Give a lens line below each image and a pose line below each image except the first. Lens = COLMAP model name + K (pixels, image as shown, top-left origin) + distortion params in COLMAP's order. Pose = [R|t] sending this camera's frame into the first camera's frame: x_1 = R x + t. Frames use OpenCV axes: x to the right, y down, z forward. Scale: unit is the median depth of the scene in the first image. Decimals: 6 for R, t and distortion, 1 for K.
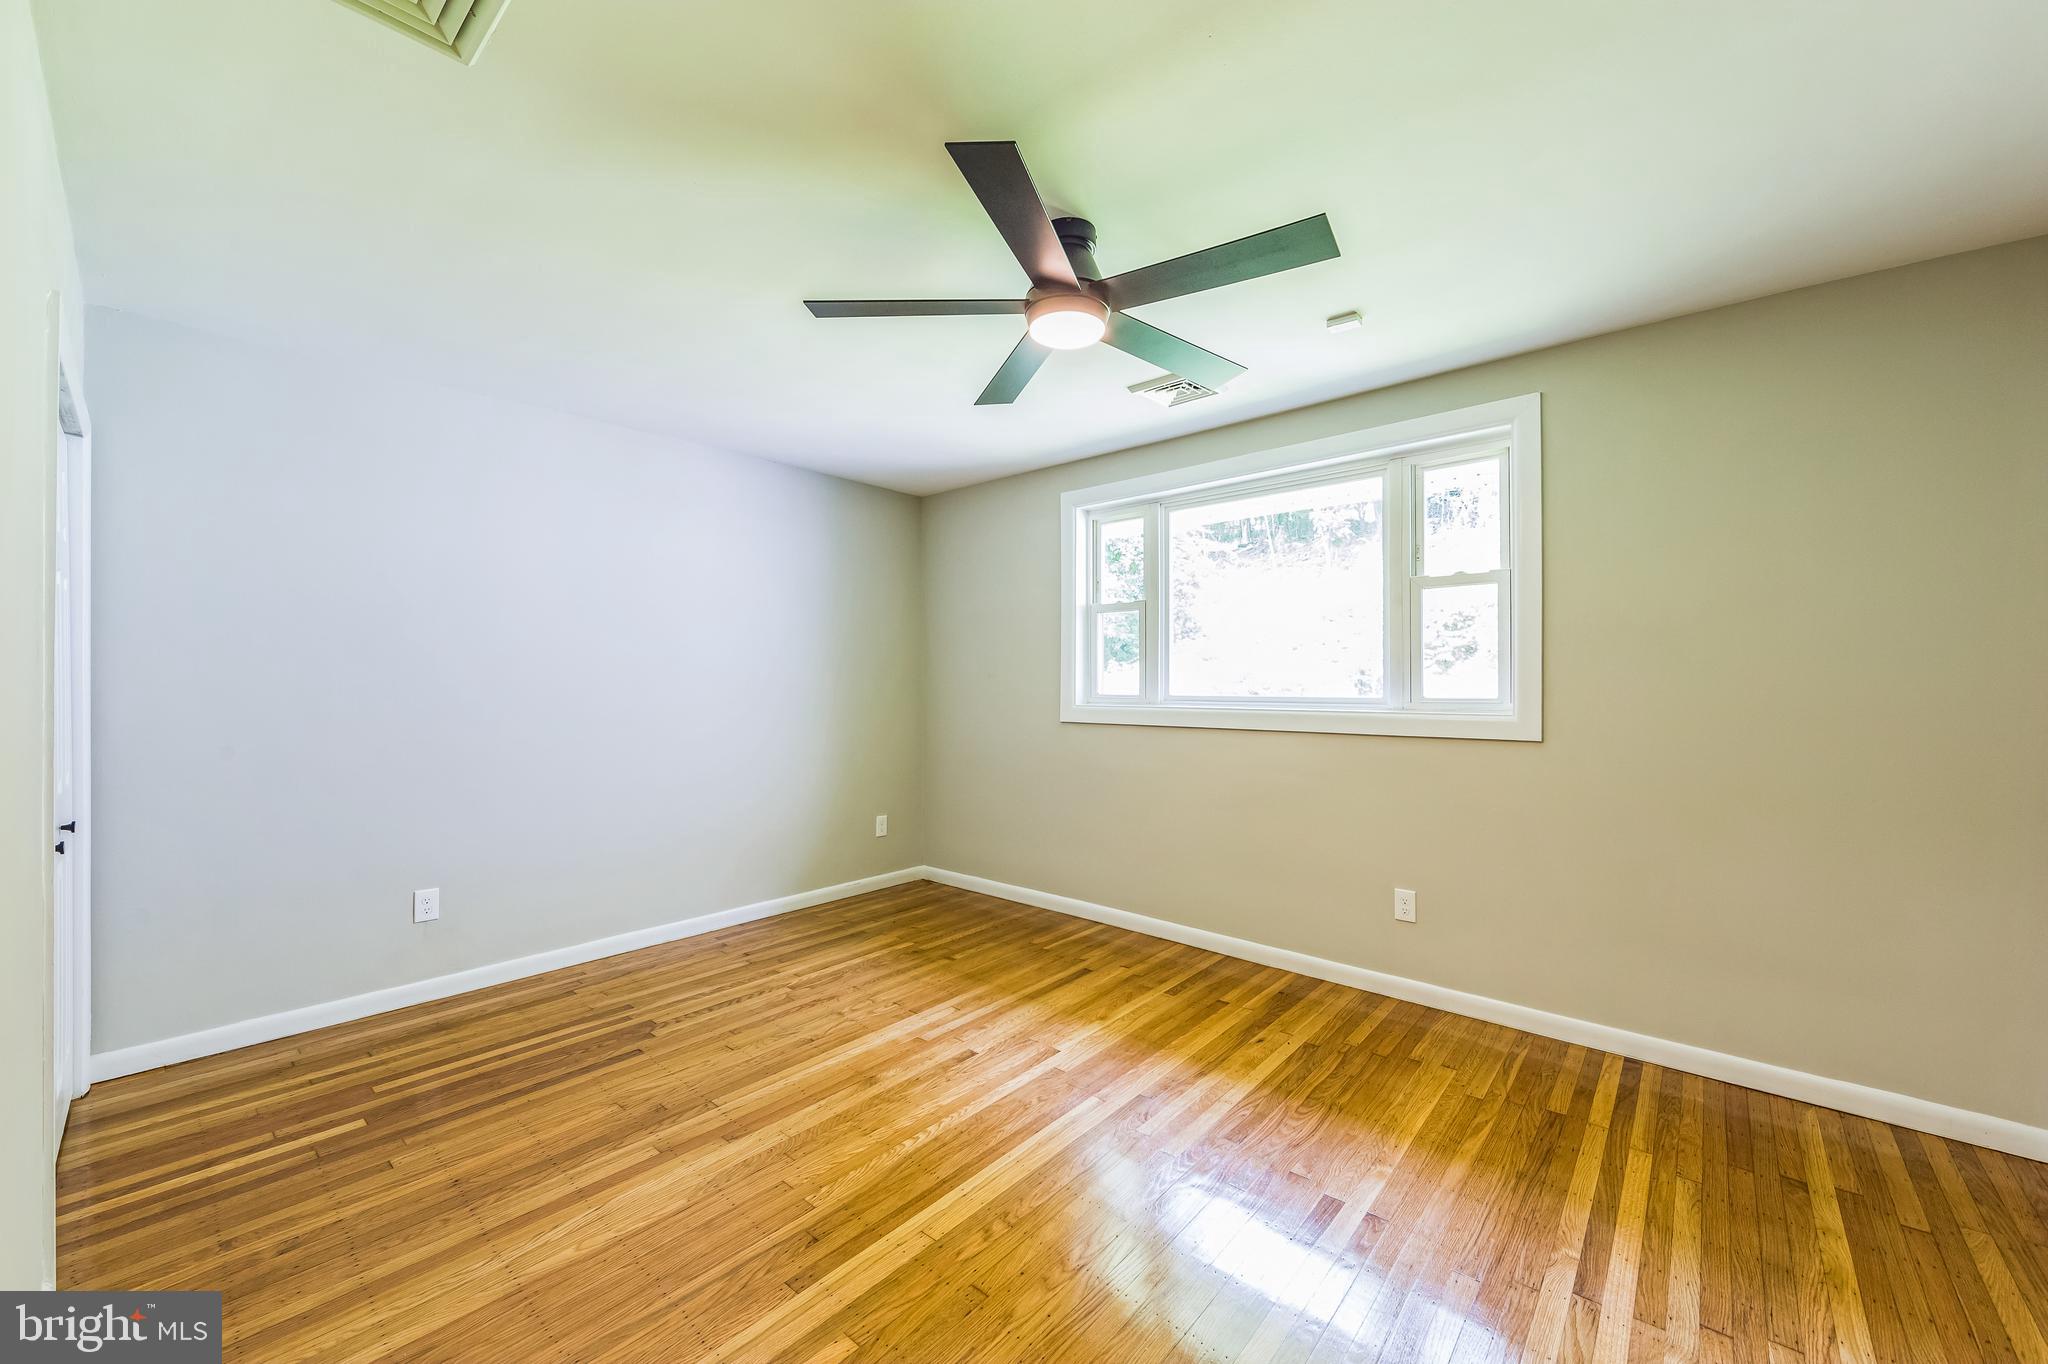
lens RADIAL K [[810.7, 0, 1026.6], [0, 810.7, 683.7], [0, 0, 1]] dist [-0.003942, -0.000292]
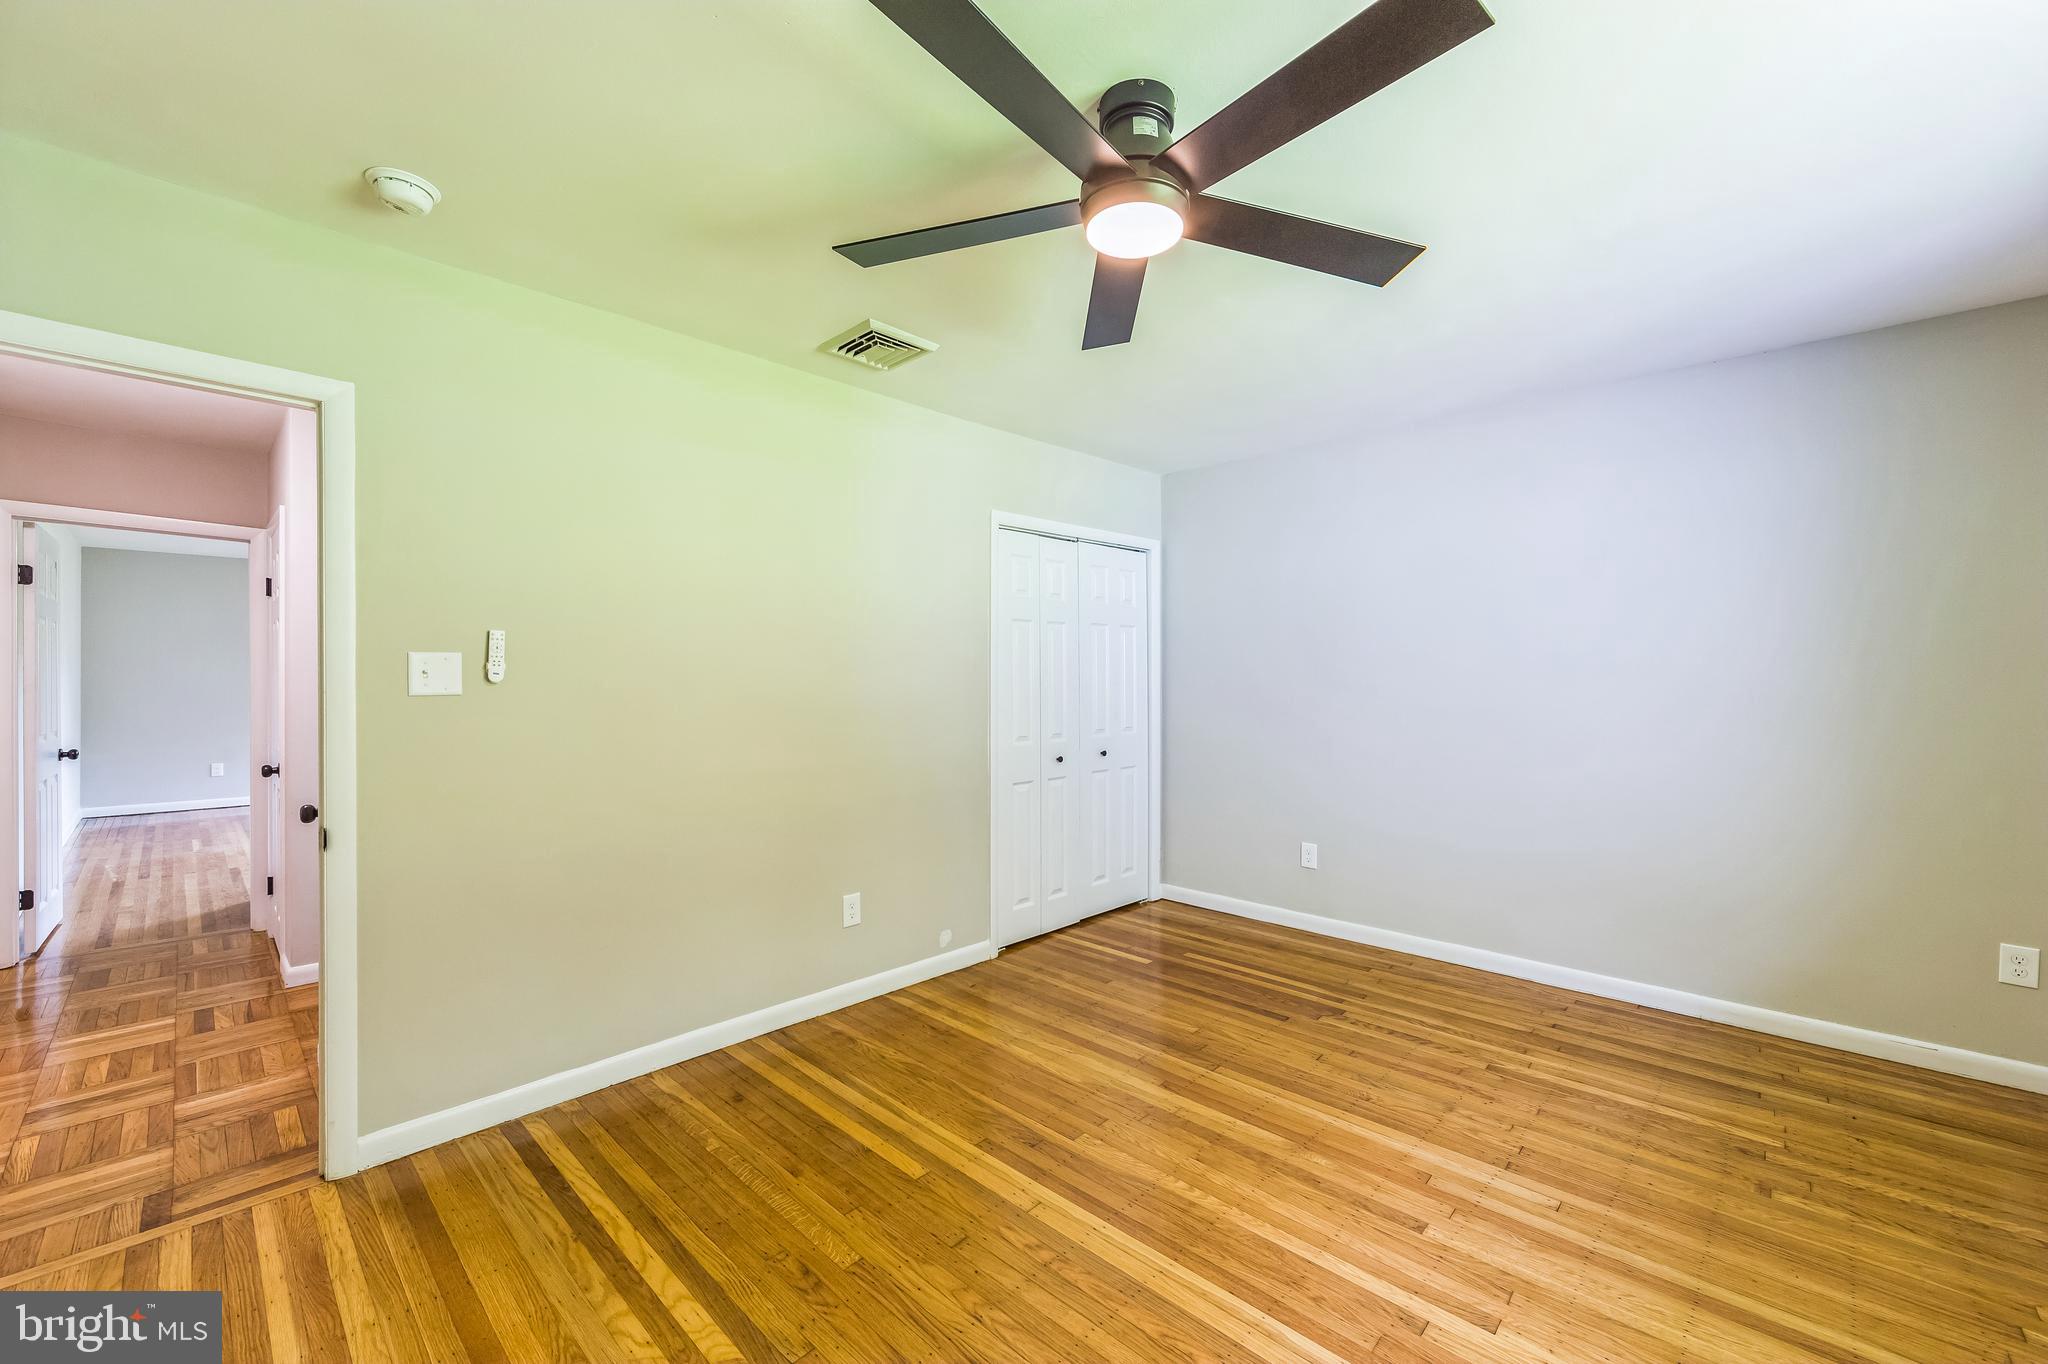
lens RADIAL K [[810.7, 0, 1026.6], [0, 810.7, 683.7], [0, 0, 1]] dist [-0.003942, -0.000292]
pose [[-0.060402, 0.004720, -0.998163, 0.568729], [-0.004297, 0.999978, 0.004988, -0.000843], [0.998165, 0.004590, -0.060380, 0.647237]]
